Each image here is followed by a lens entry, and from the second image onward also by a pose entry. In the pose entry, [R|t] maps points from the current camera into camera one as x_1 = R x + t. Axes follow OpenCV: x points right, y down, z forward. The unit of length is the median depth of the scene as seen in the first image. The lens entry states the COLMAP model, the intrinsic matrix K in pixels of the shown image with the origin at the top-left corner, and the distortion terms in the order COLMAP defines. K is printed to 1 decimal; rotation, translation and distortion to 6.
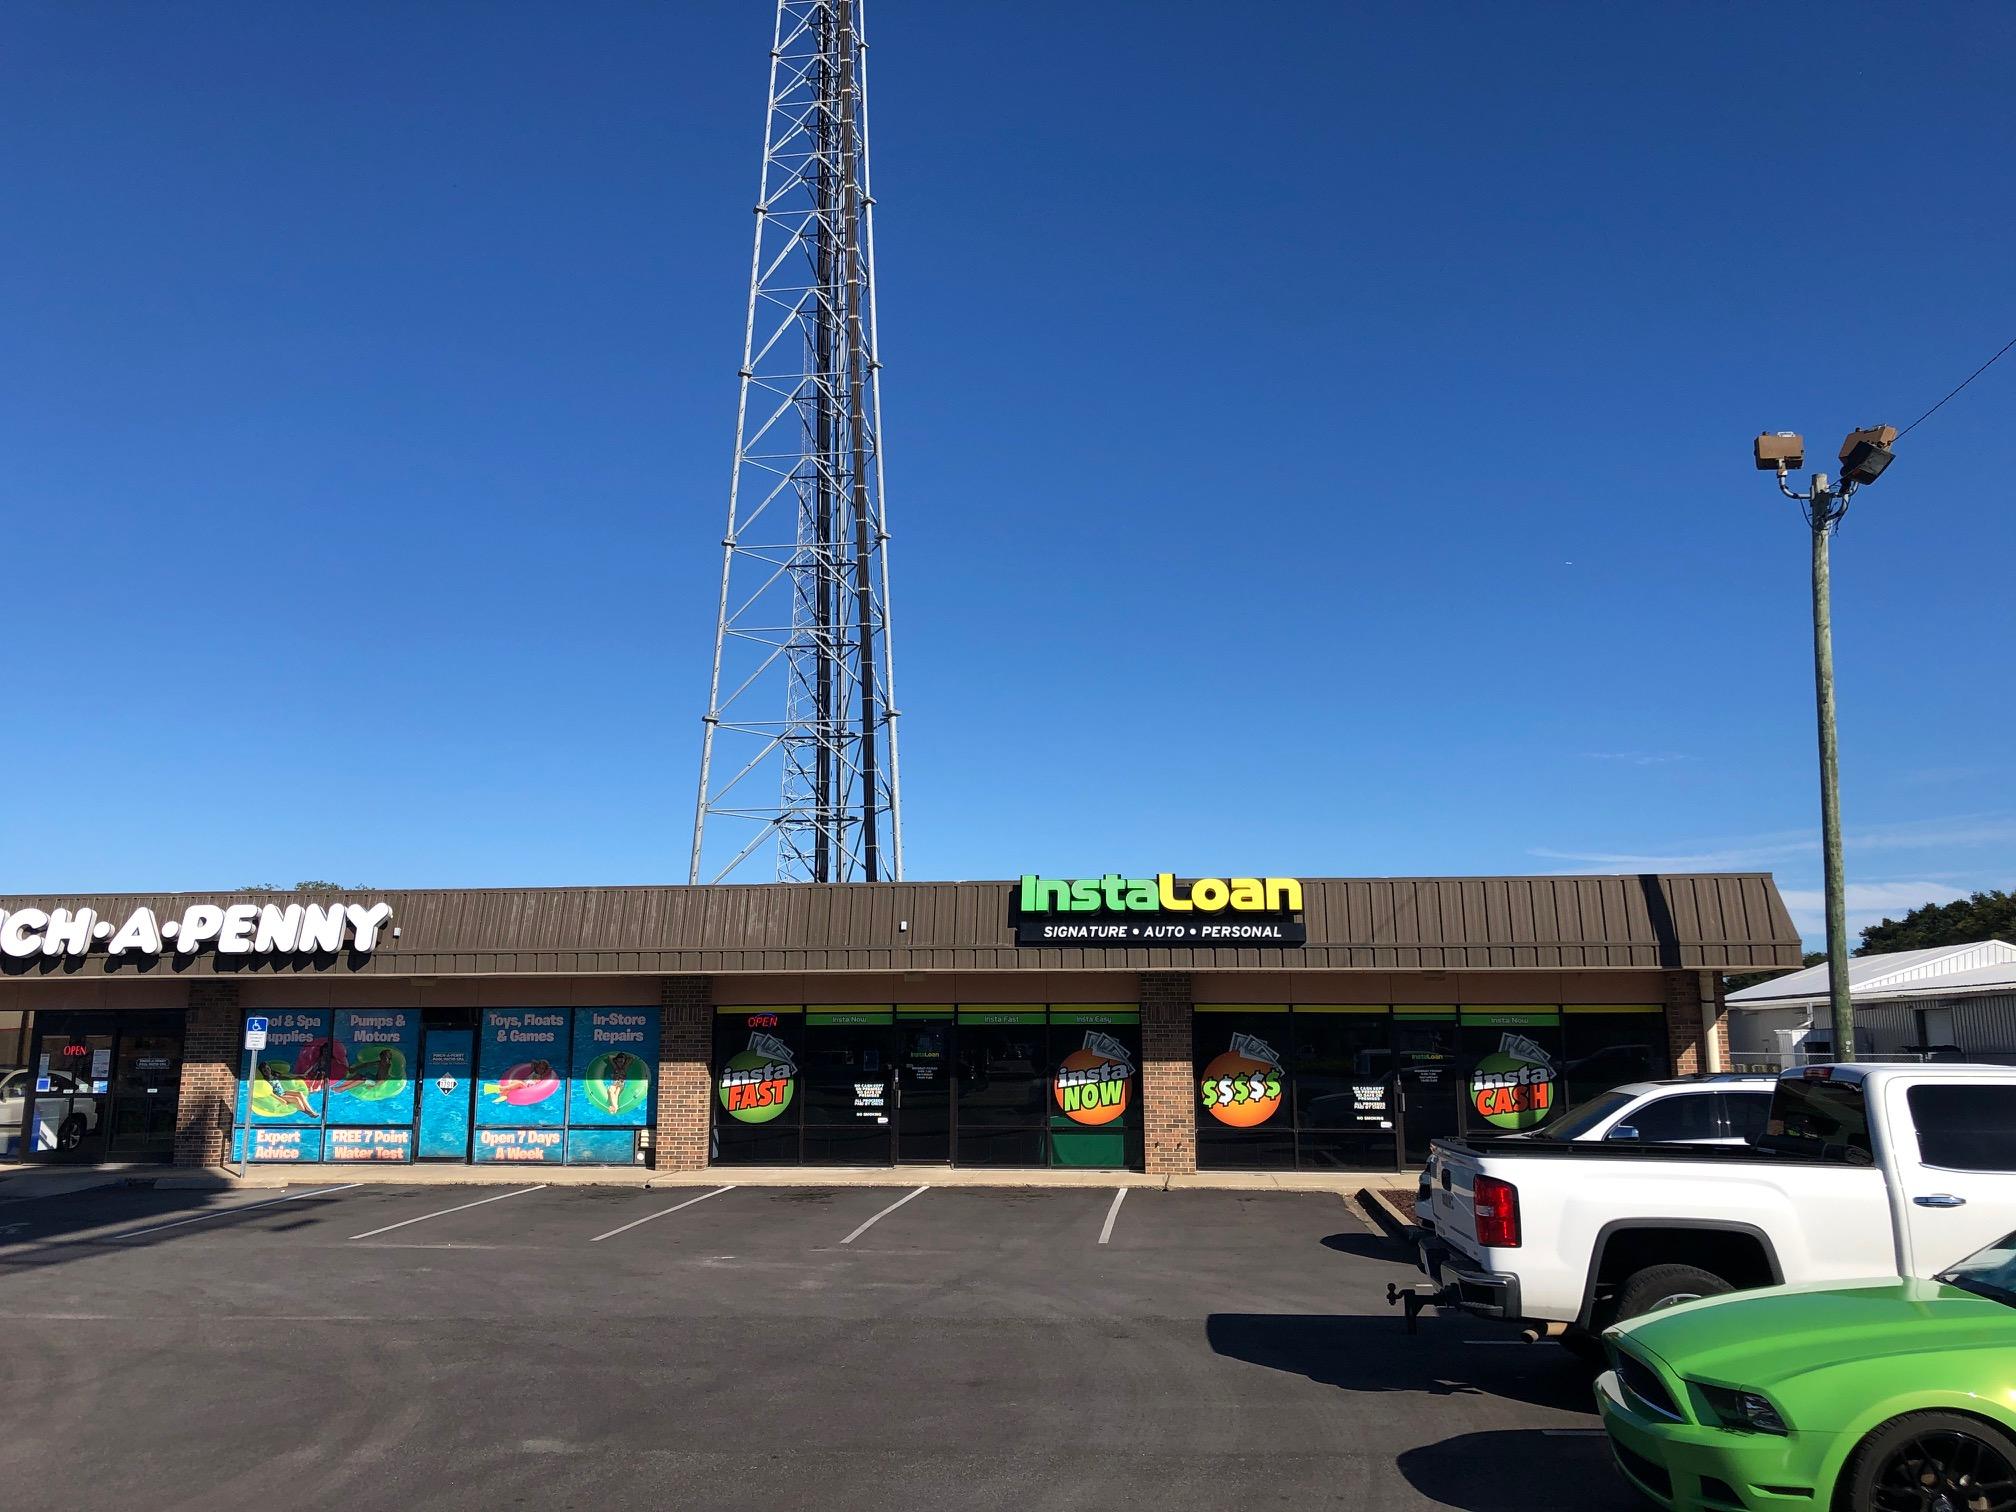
lens RADIAL K [[1627.3, 0, 1003.9], [0, 1627.3, 752.0], [0, 0, 1]] dist [0.037913, -0.029053]
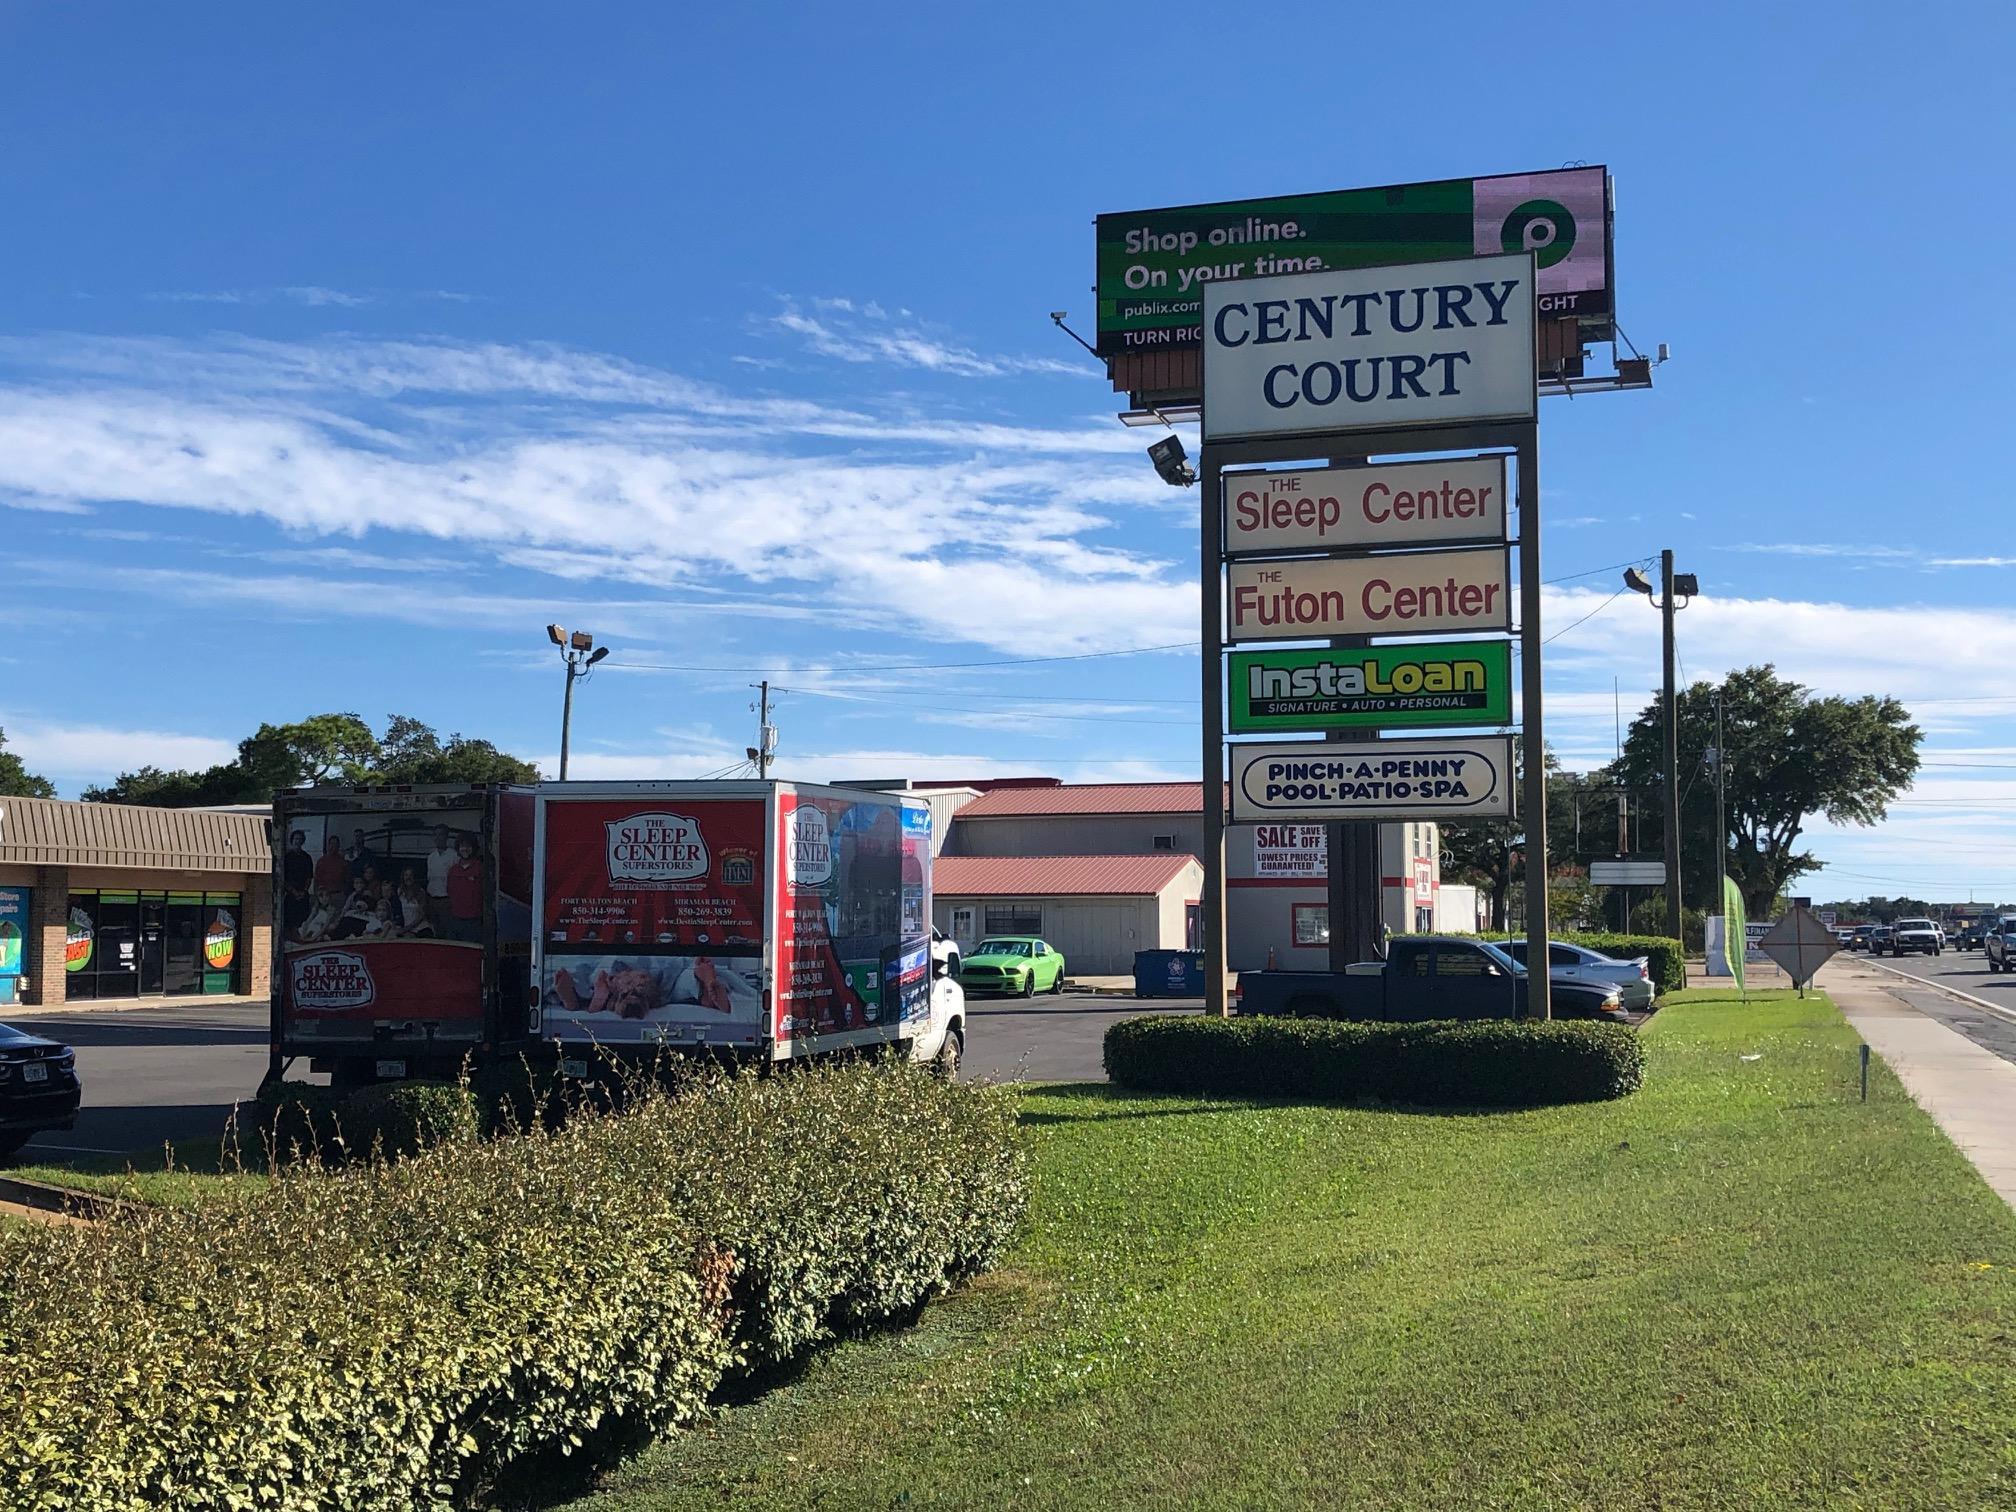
lens RADIAL K [[2424.5, 0, 972.2], [0, 2424.5, 747.2], [0, 0, 1]] dist [0.099753, 0.000000]
pose [[0.186202, 0.072501, 0.979833, -2.078090], [-0.172327, 0.984224, -0.040078, -0.010015], [-0.967281, -0.161389, 0.195758, -0.125295]]
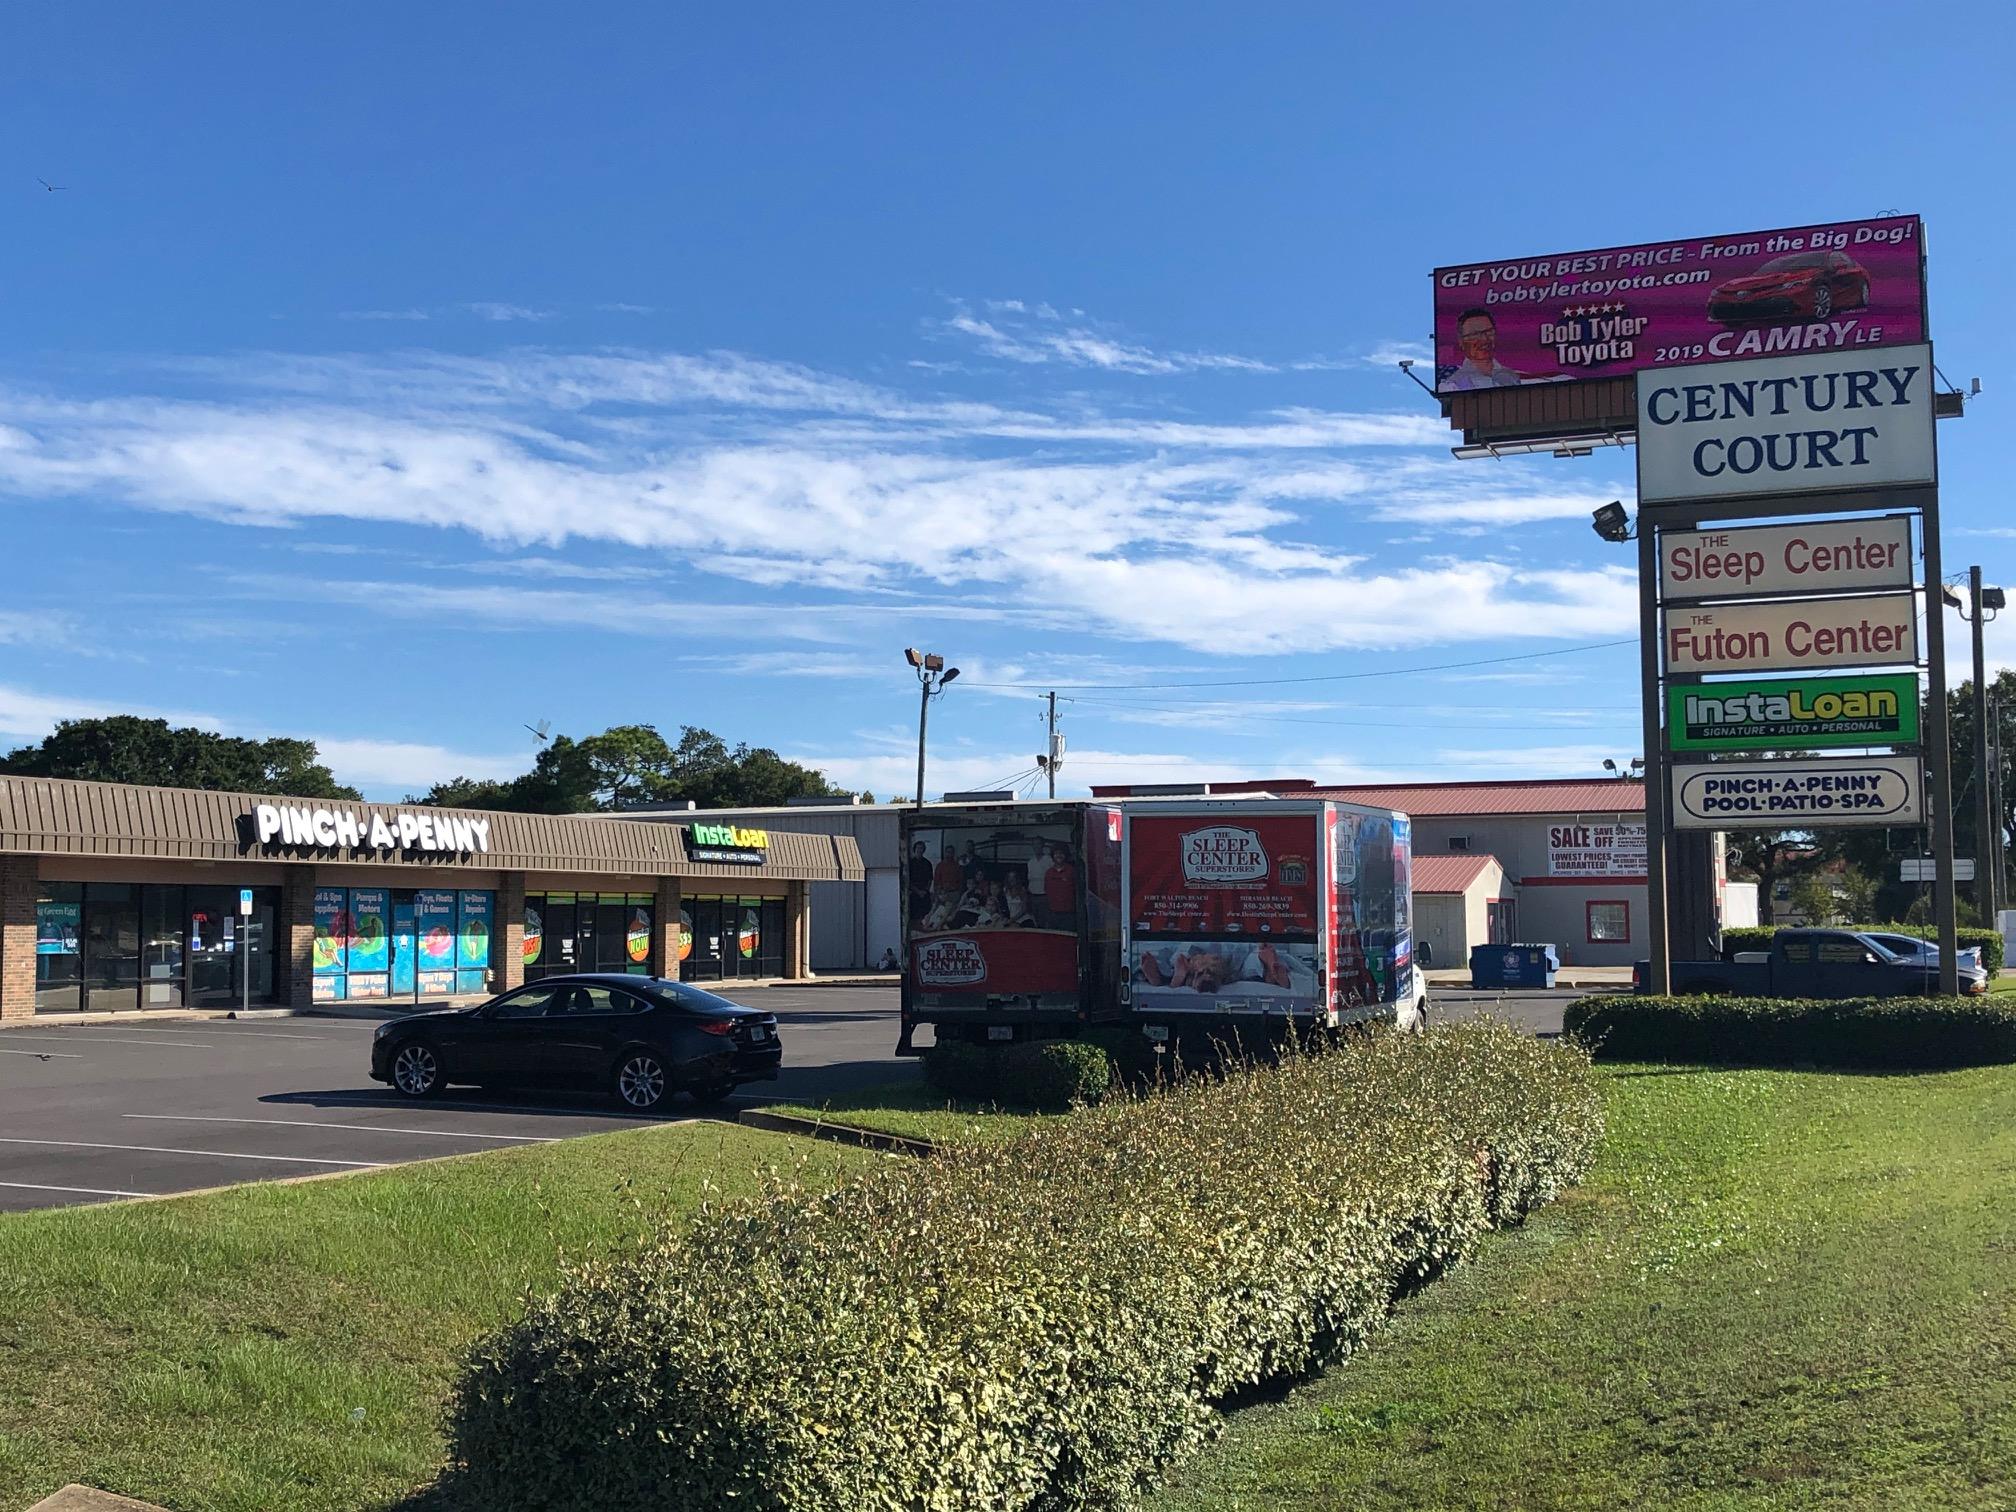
lens RADIAL K [[2424.5, 0, 1005.6], [0, 2424.5, 722.5], [0, 0, 1]] dist [0.099753, 0.000000]
pose [[0.254320, 0.080438, 0.963769, -2.316592], [-0.165485, 0.985457, -0.038580, 0.011081], [-0.952857, -0.149678, 0.263933, -0.028605]]
